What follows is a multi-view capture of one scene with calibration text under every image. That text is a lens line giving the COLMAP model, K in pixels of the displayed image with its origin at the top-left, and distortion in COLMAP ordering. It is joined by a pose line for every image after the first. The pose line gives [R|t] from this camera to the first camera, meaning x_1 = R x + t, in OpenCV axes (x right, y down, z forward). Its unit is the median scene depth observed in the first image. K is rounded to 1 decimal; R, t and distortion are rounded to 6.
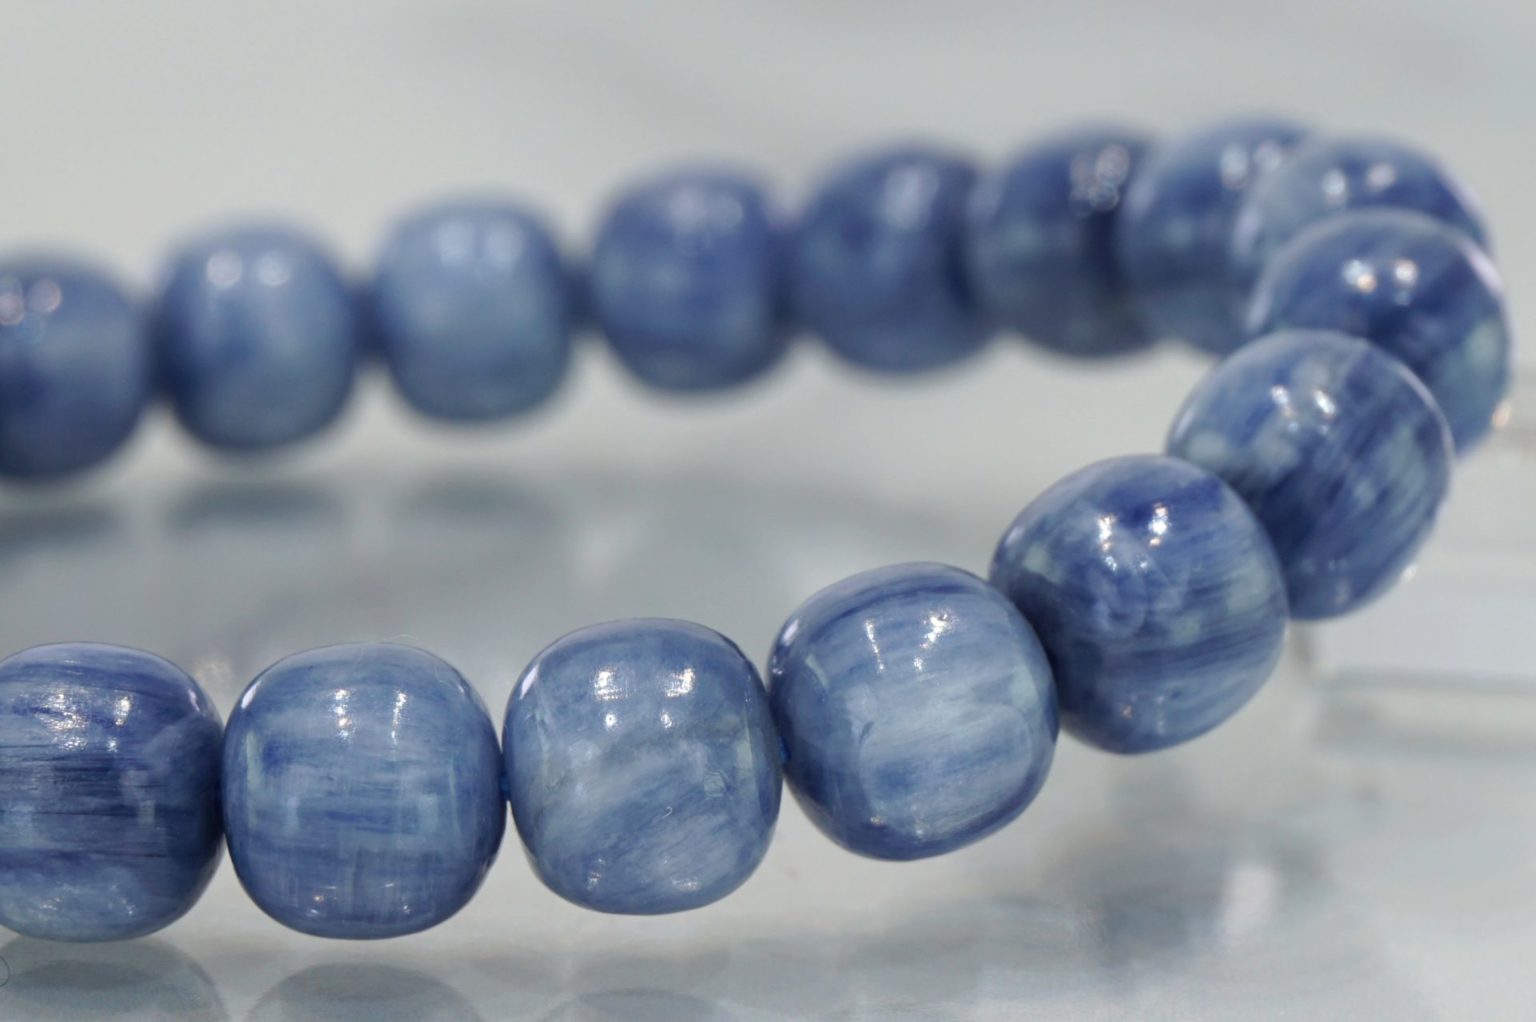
lens RADIAL K [[6939.8, 0, 771.3], [0, 6939.8, 510.8], [0, 0, 1]] dist [0.059336, 0.000000]
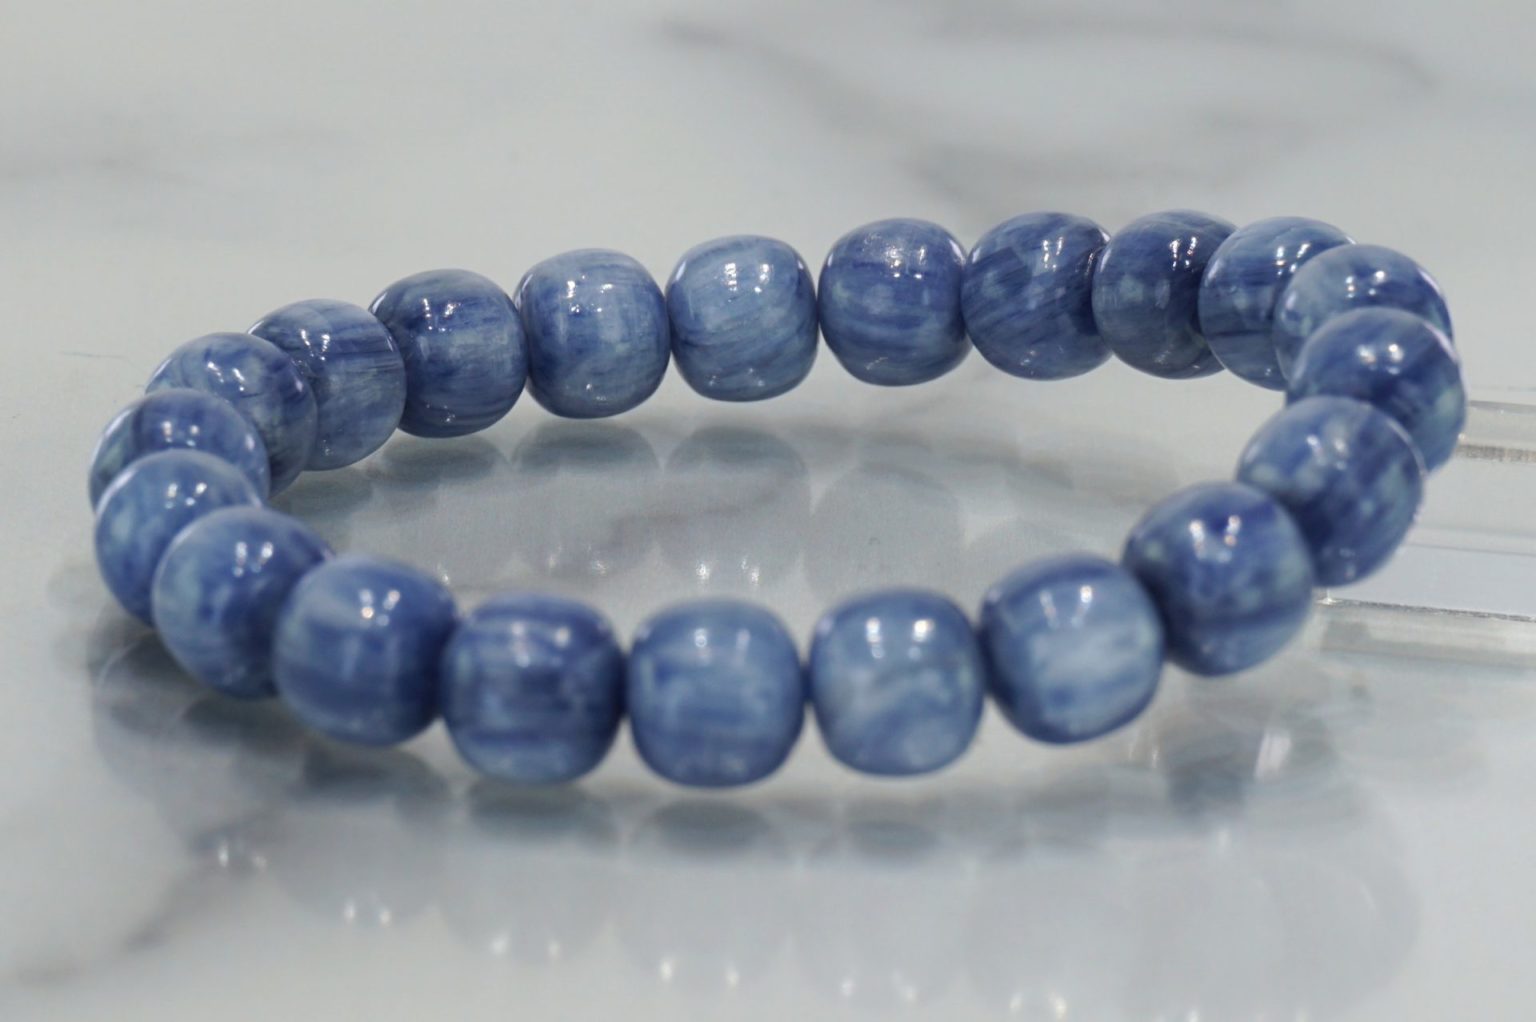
lens RADIAL K [[6939.8, 0, 767.1], [0, 6939.8, 510.9], [0, 0, 1]] dist [0.059336, 0.000000]
pose [[0.999556, 0.025451, 0.015472, -0.069604], [-0.026415, 0.997495, 0.065613, -0.098179], [-0.013763, -0.065992, 0.997725, -0.517810]]
